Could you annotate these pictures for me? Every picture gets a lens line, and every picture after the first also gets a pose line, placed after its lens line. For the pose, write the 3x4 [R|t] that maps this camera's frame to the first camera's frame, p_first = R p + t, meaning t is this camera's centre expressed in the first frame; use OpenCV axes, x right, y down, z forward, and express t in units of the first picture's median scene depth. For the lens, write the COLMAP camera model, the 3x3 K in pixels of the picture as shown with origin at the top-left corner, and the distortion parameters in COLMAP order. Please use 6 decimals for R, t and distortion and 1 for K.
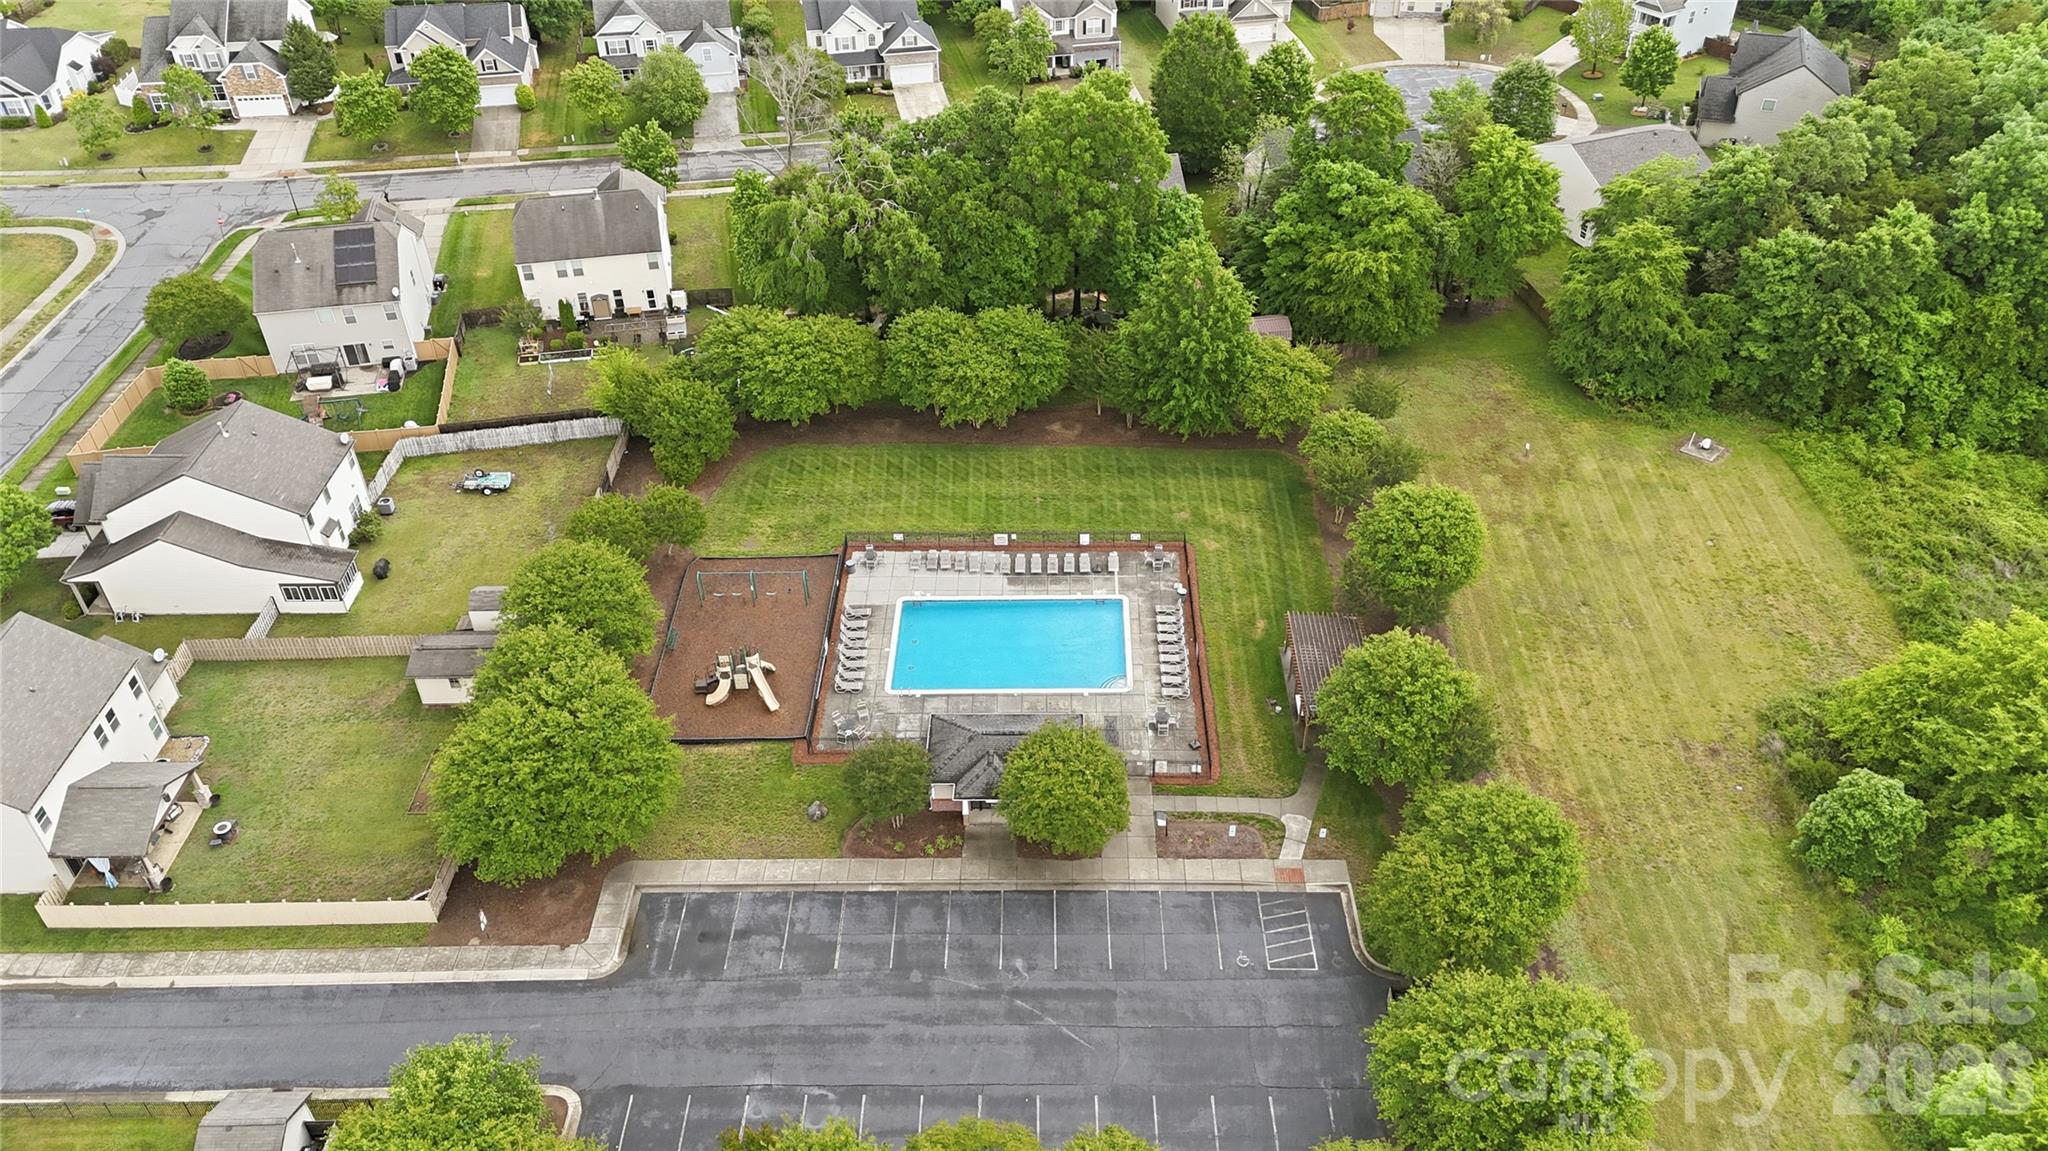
lens RADIAL K [[1530.0, 0, 1024.0], [0, 1530.0, 575.5], [0, 0, 1]] dist [0.071121, -0.053607]
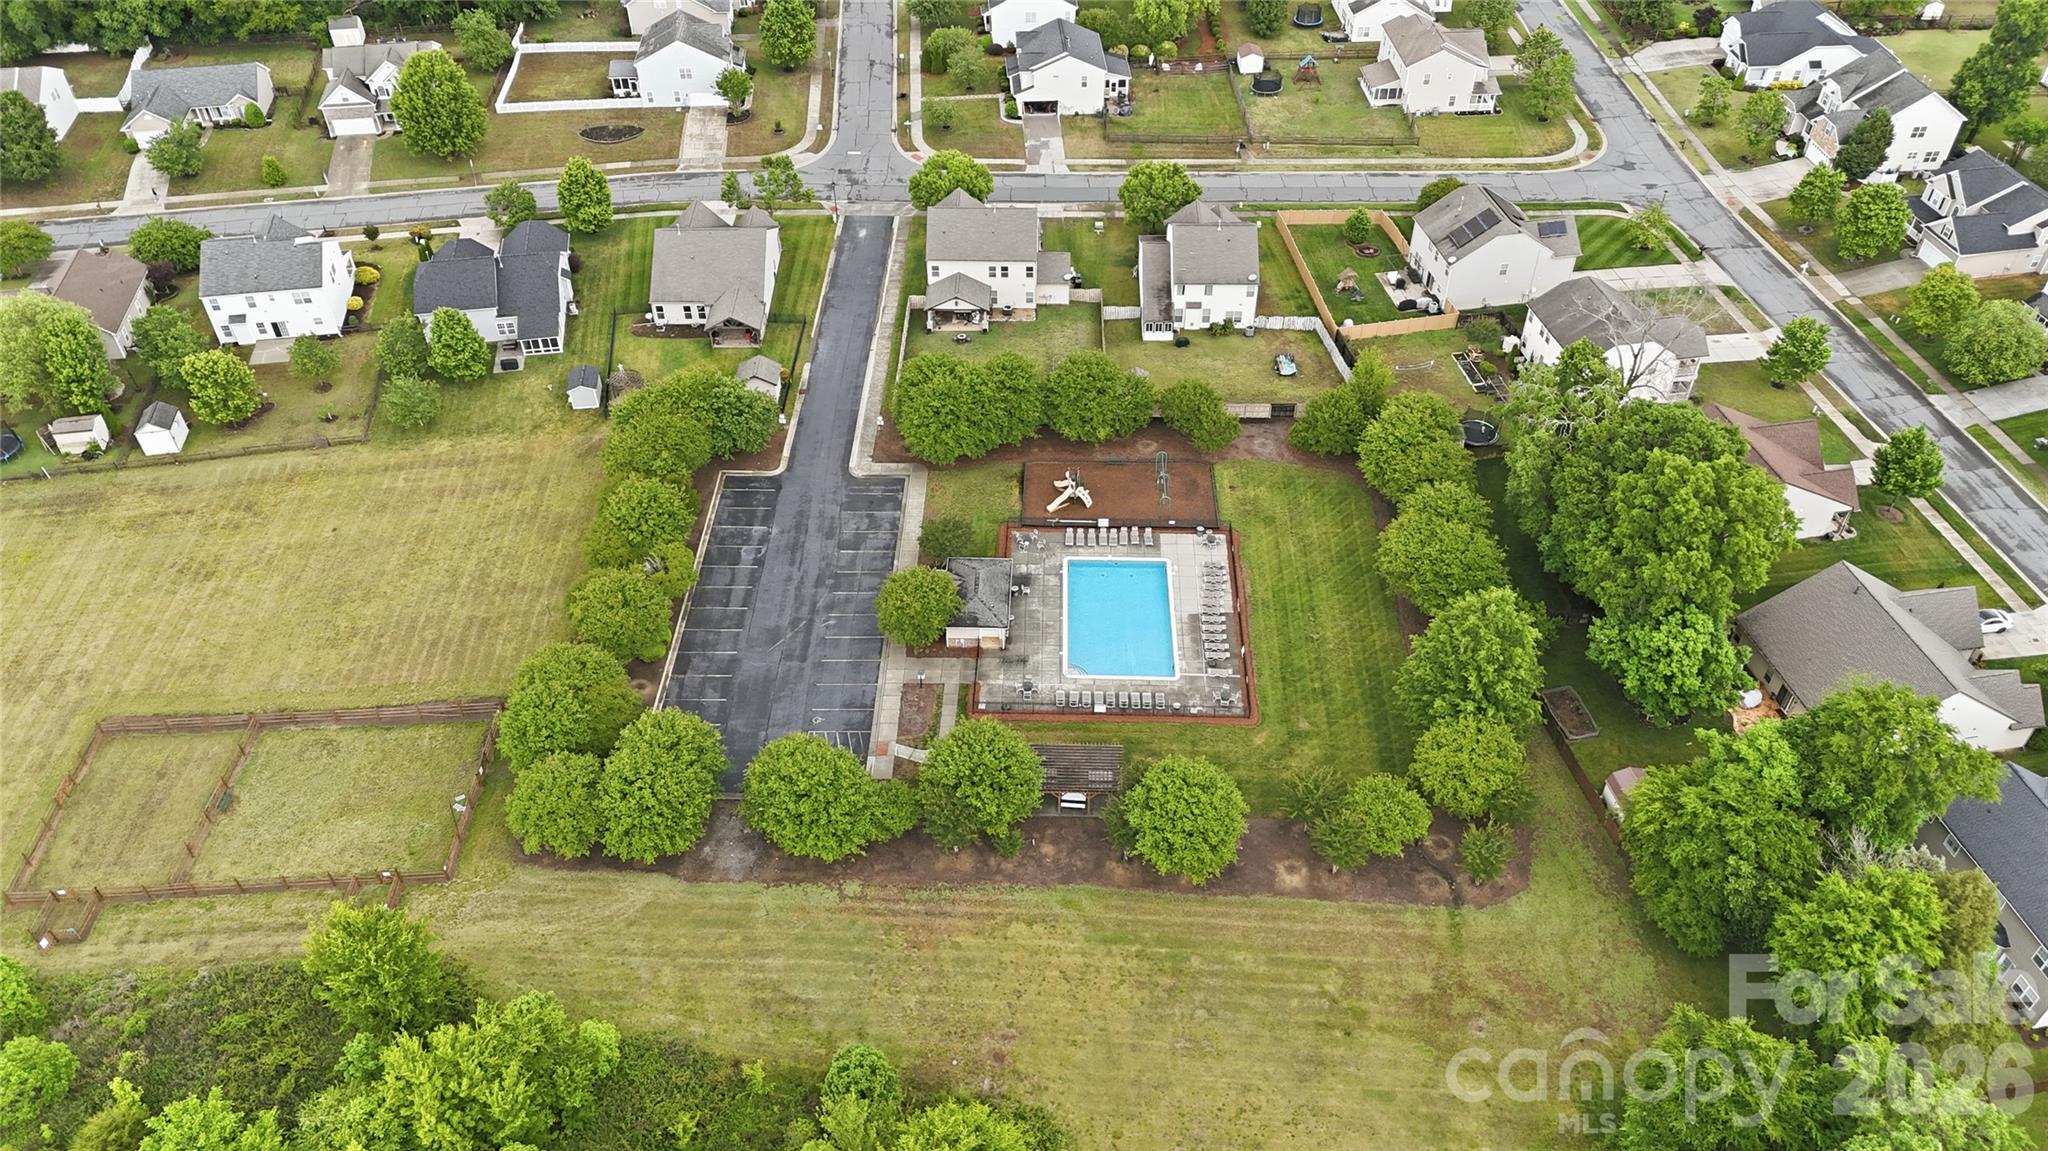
lens RADIAL K [[1502.6, 0, 1027.8], [0, 1502.6, 577.8], [0, 0, 1]] dist [0.099401, -0.105690]
pose [[-0.010552, 0.676500, -0.736367, 1.099136], [-0.610836, 0.578676, 0.540383, -0.747040], [0.791687, 0.455501, 0.407124, 0.442191]]
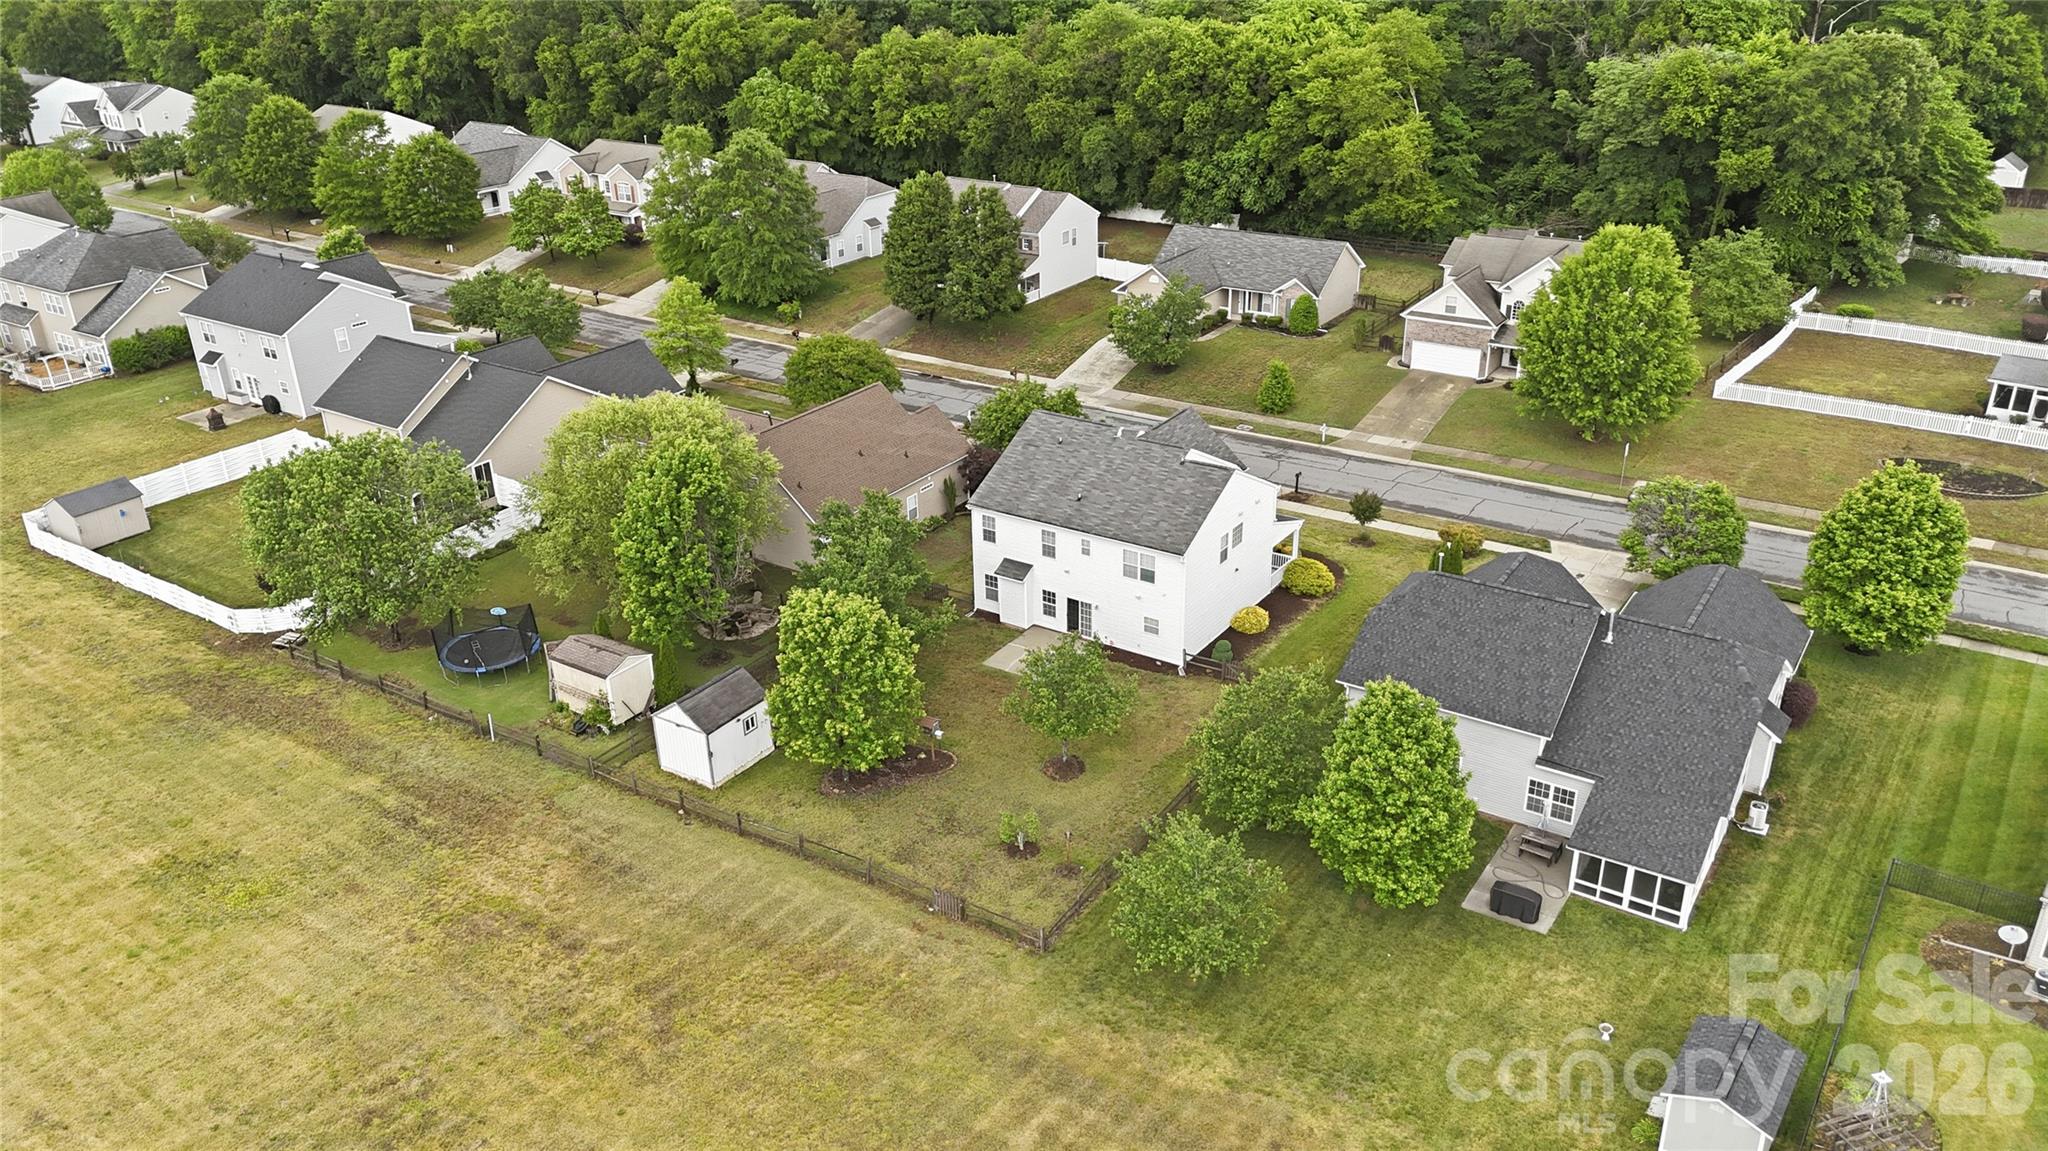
lens RADIAL K [[1502.6, 0, 1027.8], [0, 1502.6, 577.8], [0, 0, 1]] dist [0.099401, -0.105690]
pose [[-0.695052, 0.327756, -0.639905, 0.044305], [-0.419932, 0.537371, 0.731361, 0.058057], [0.583575, 0.777051, -0.235865, 0.506264]]
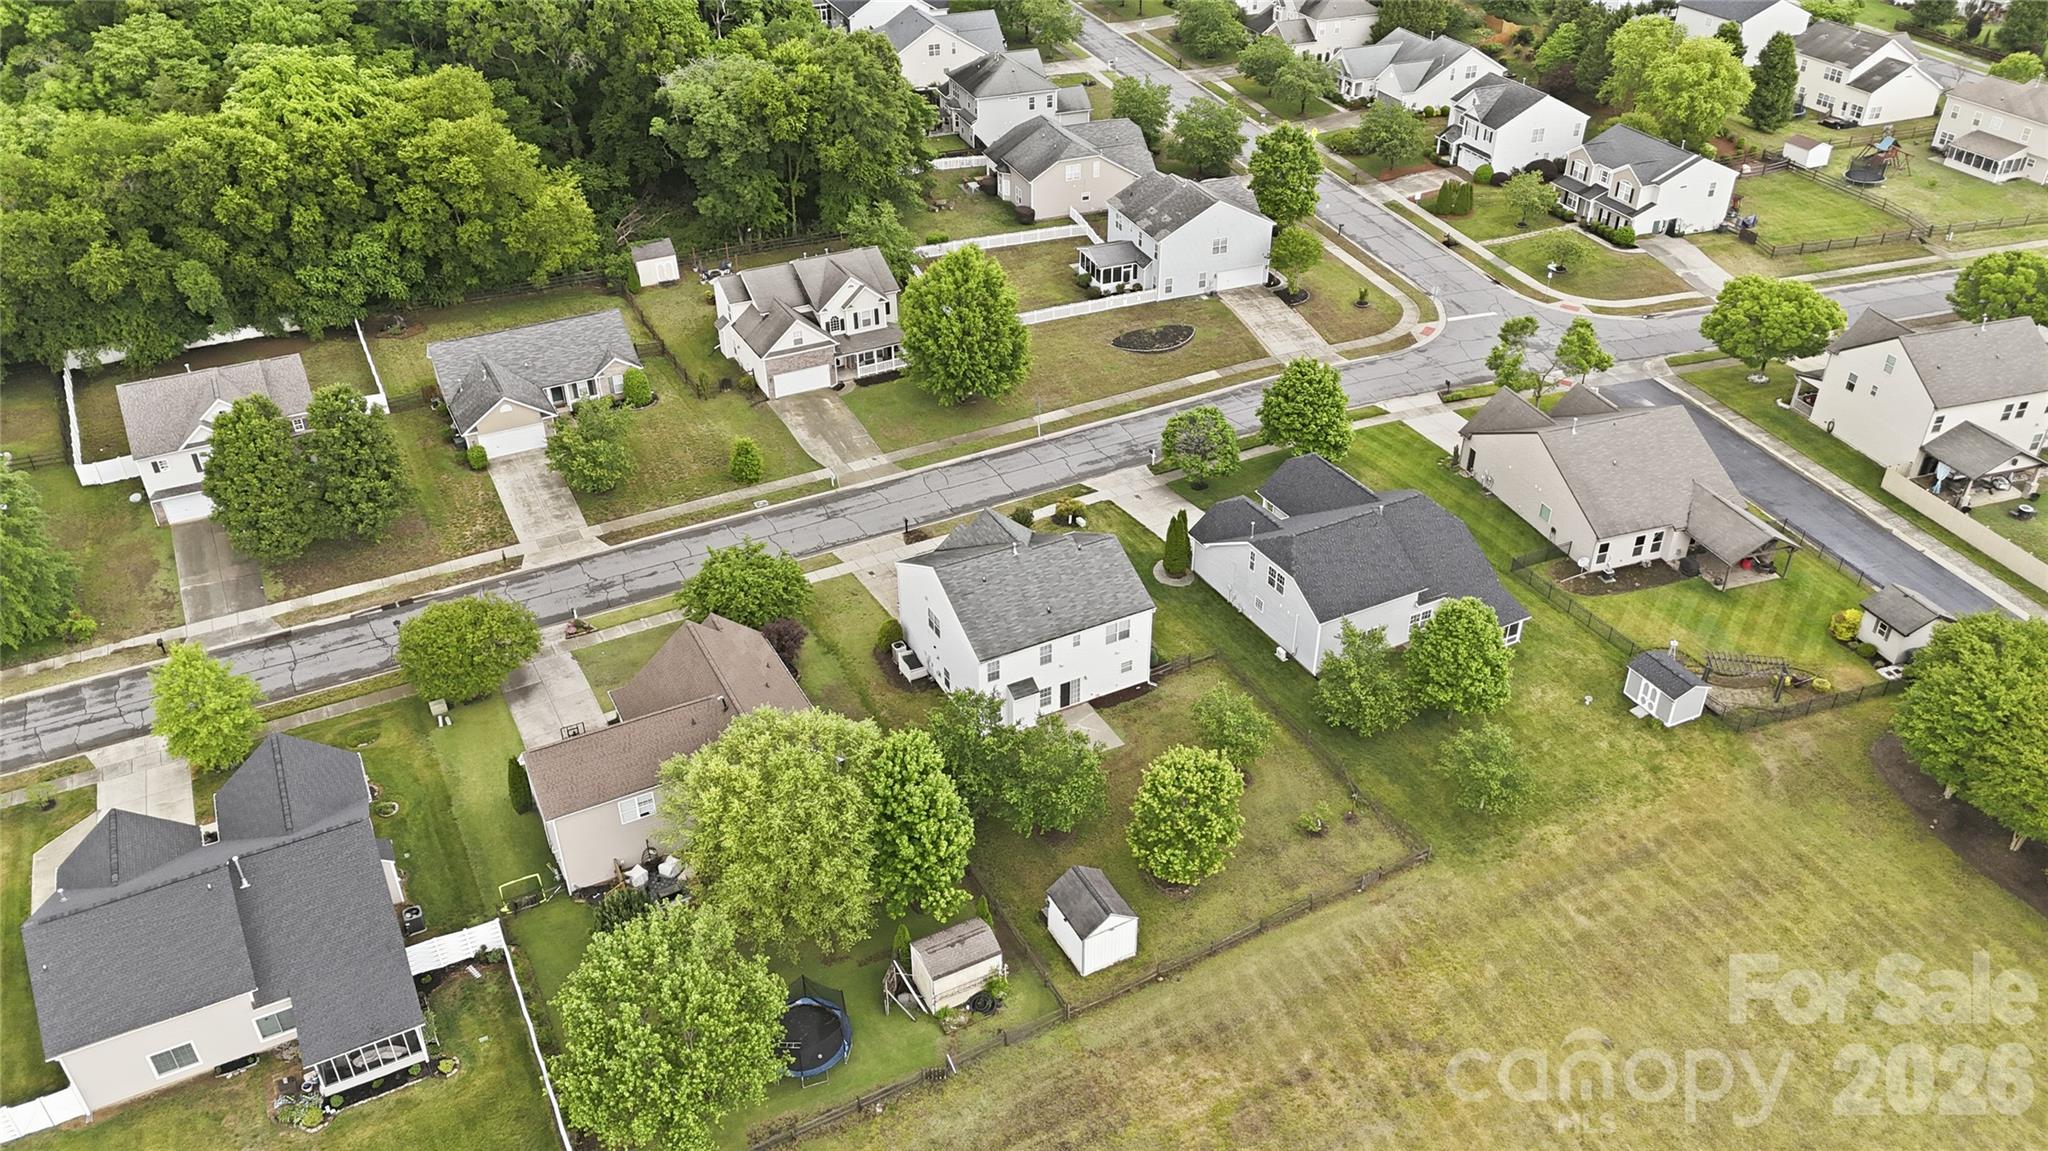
lens RADIAL K [[1502.6, 0, 1027.8], [0, 1502.6, 577.8], [0, 0, 1]] dist [0.099401, -0.105690]
pose [[0.291951, 0.534300, -0.793277, 0.291614], [-0.583172, 0.756840, 0.295134, 0.318137], [0.758074, 0.376452, 0.532549, -0.293551]]
